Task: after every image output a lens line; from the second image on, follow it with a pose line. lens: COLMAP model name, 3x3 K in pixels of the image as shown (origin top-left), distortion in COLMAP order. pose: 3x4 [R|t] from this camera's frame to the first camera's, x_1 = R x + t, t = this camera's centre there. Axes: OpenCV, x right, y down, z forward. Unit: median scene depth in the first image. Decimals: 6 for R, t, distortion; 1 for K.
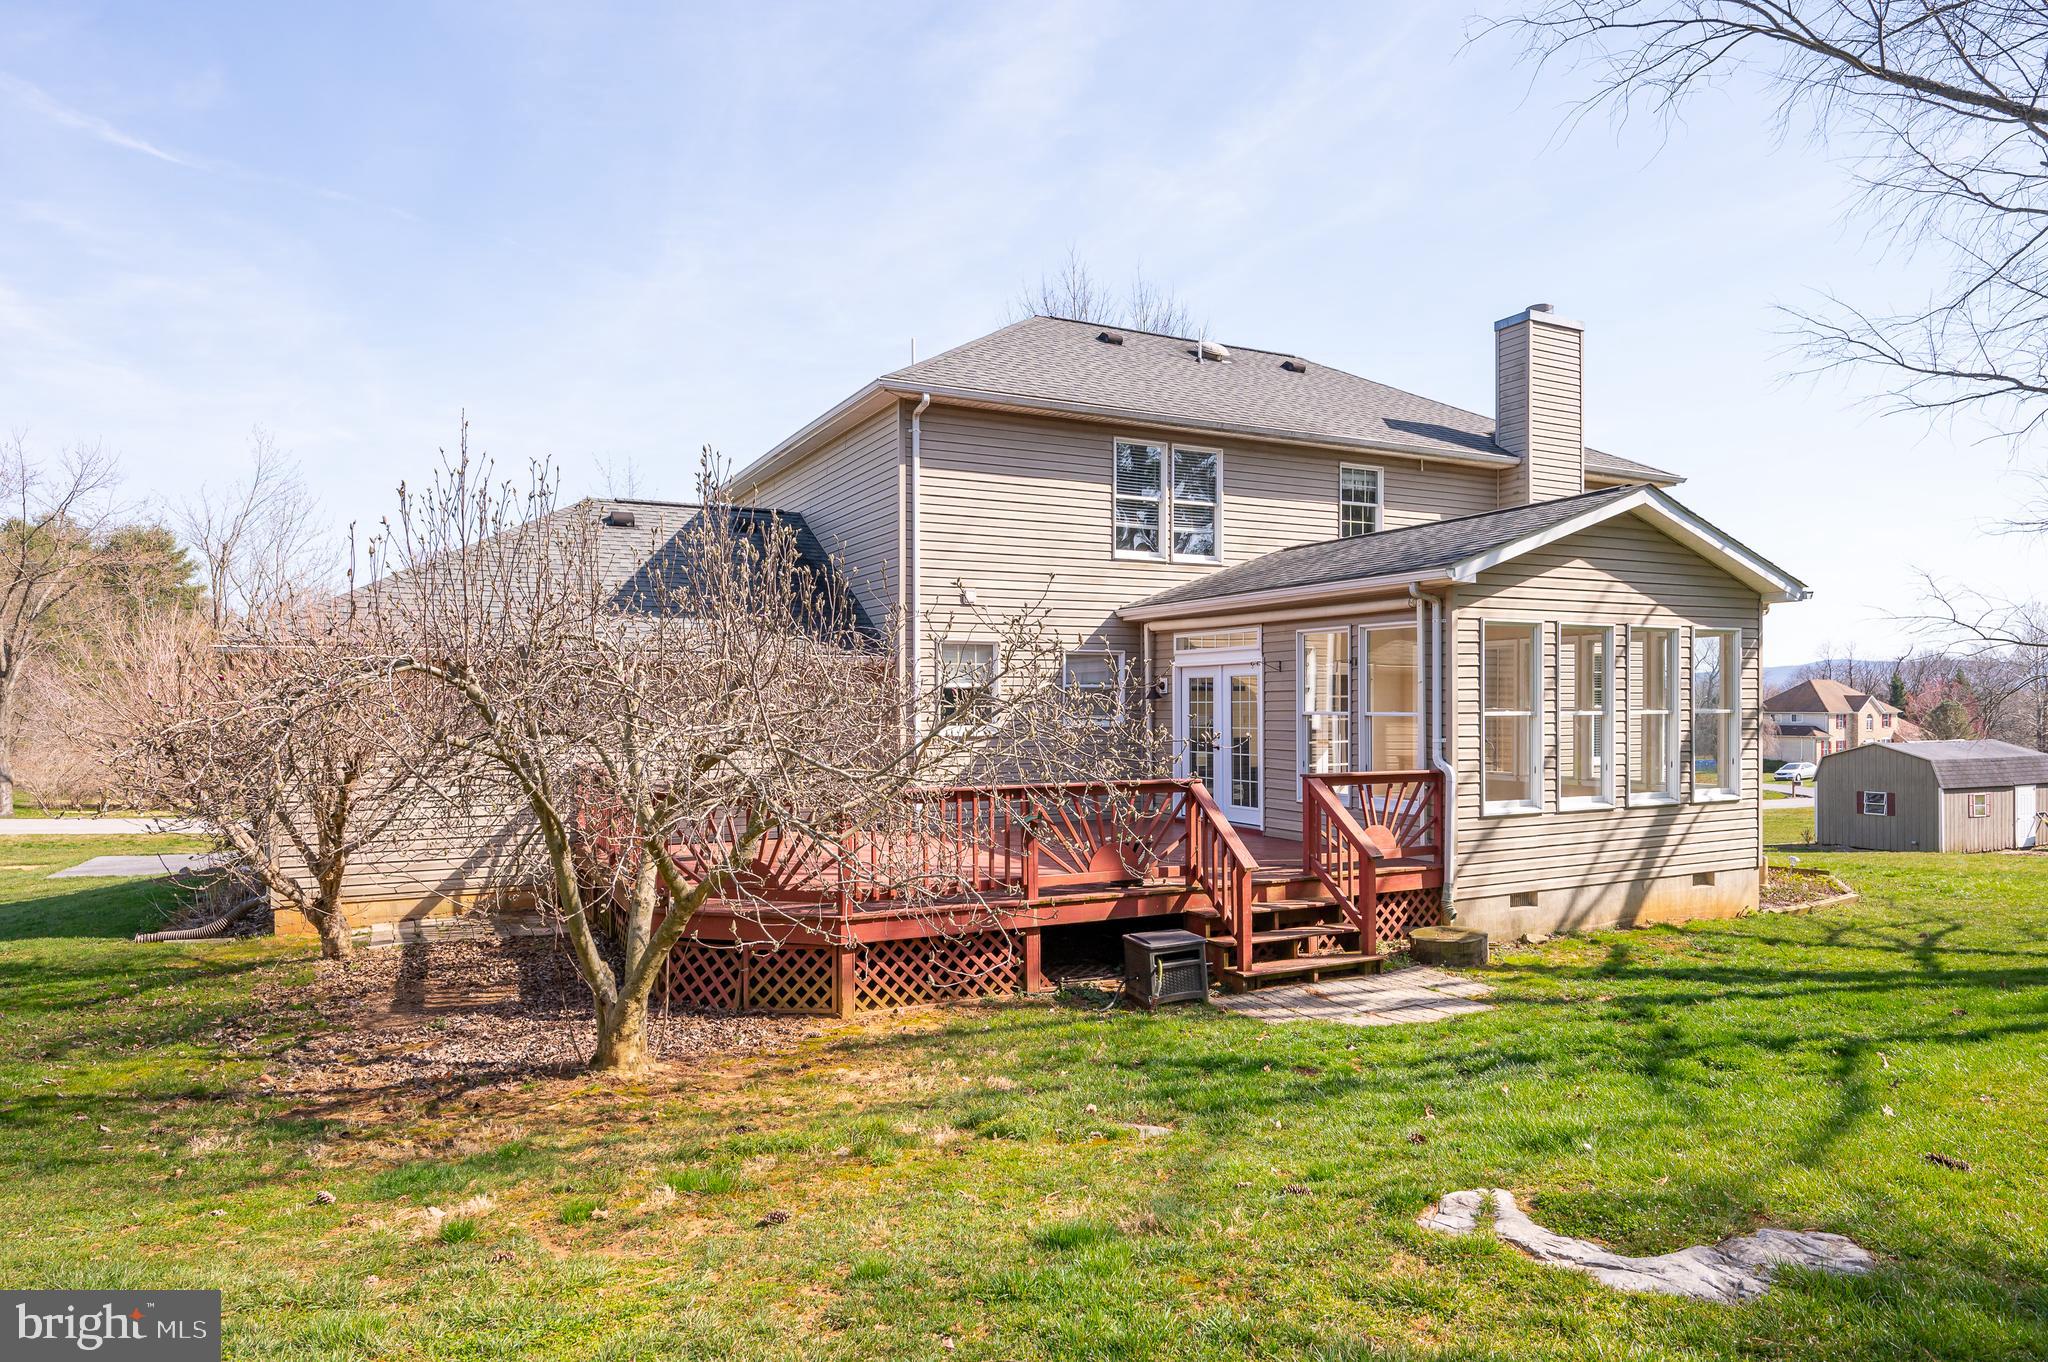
lens RADIAL K [[1264.1, 0, 1013.8], [0, 1264.1, 678.7], [0, 0, 1]] dist [0.017855, 0.002029]
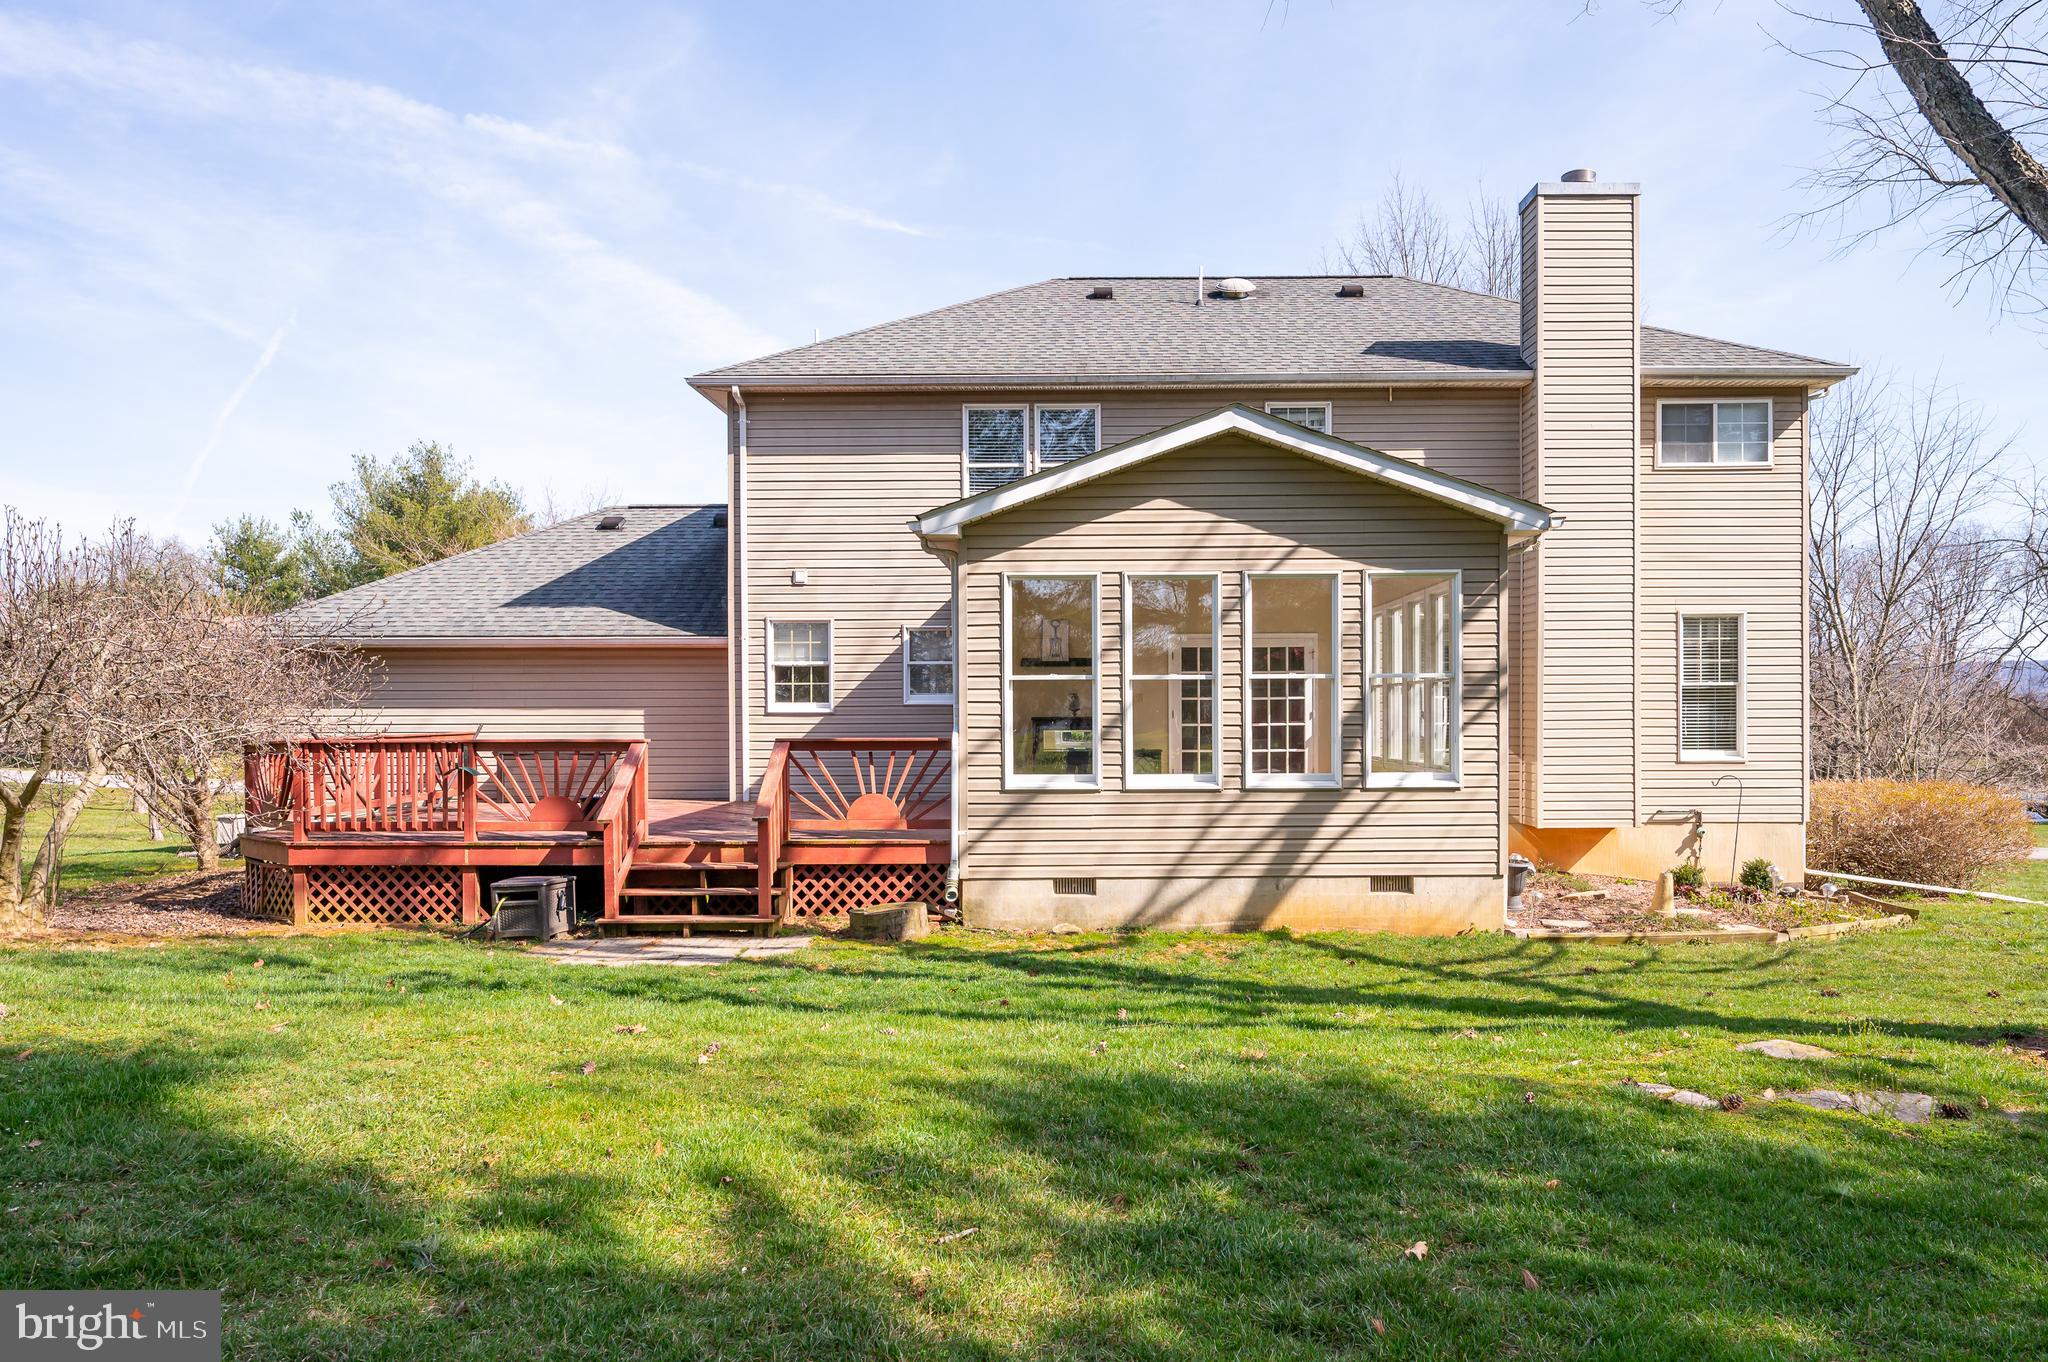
lens RADIAL K [[1360.0, 0, 1077.9], [0, 1360.0, 701.3], [0, 0, 1]] dist [0.002970, -0.002722]
pose [[0.875287, -0.003392, -0.483591, 0.823383], [0.009622, 0.999900, 0.010403, 0.032580], [0.483508, -0.013759, 0.875232, 0.157506]]
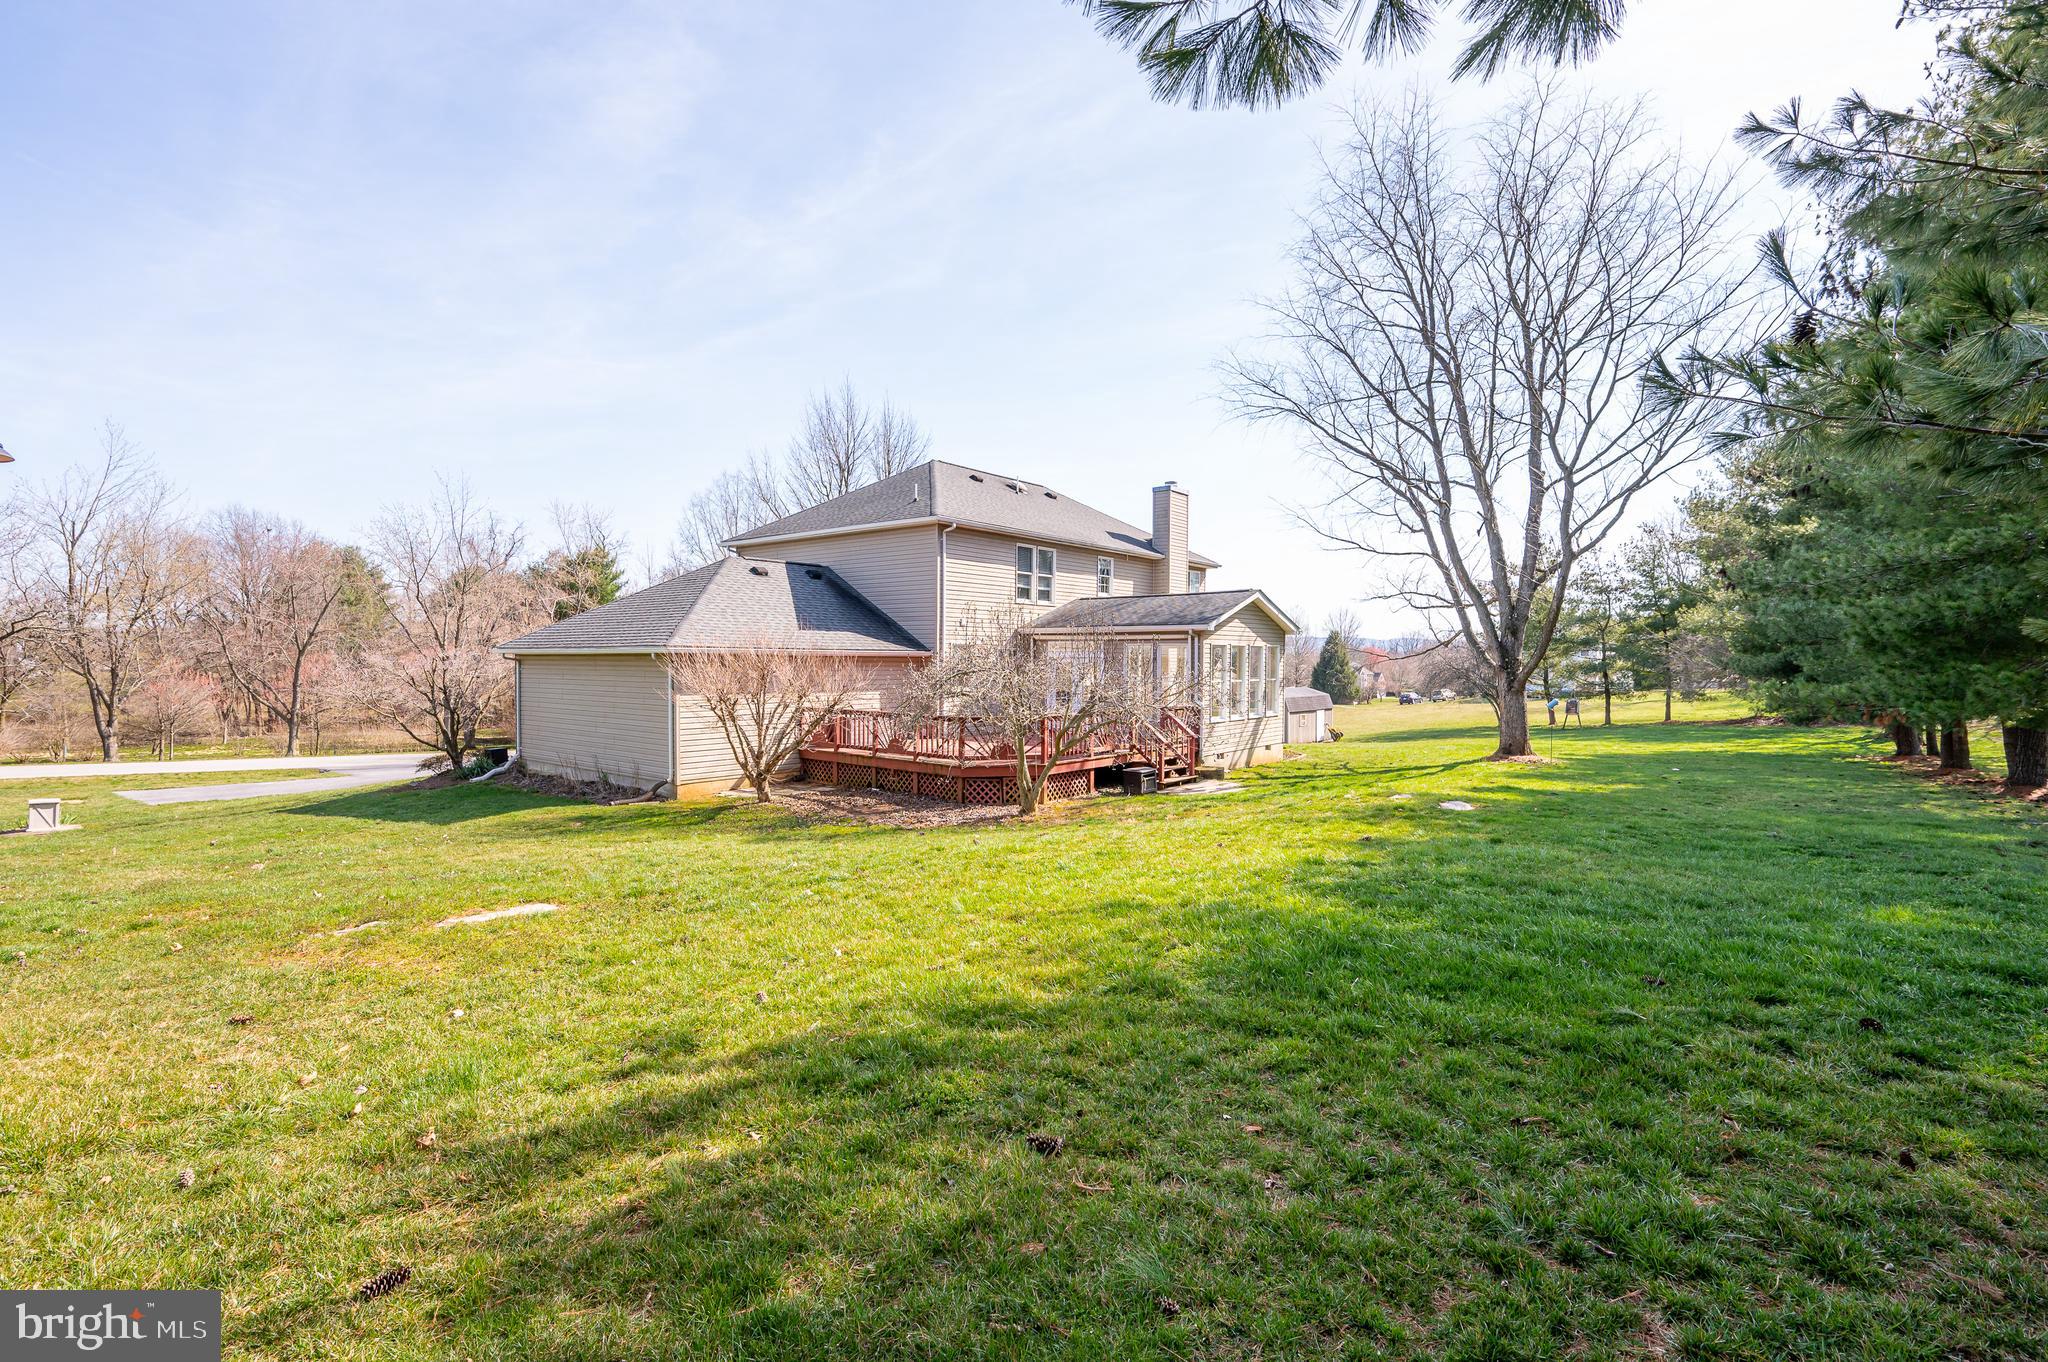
lens RADIAL K [[941.7, 0, 1007.7], [0, 941.7, 675.5], [0, 0, 1]] dist [0.000751, -0.000137]
pose [[0.920609, 0.001557, 0.390483, -0.660357], [-0.016769, 0.999227, 0.035551, -0.039761], [-0.390126, -0.039277, 0.919923, -0.495011]]
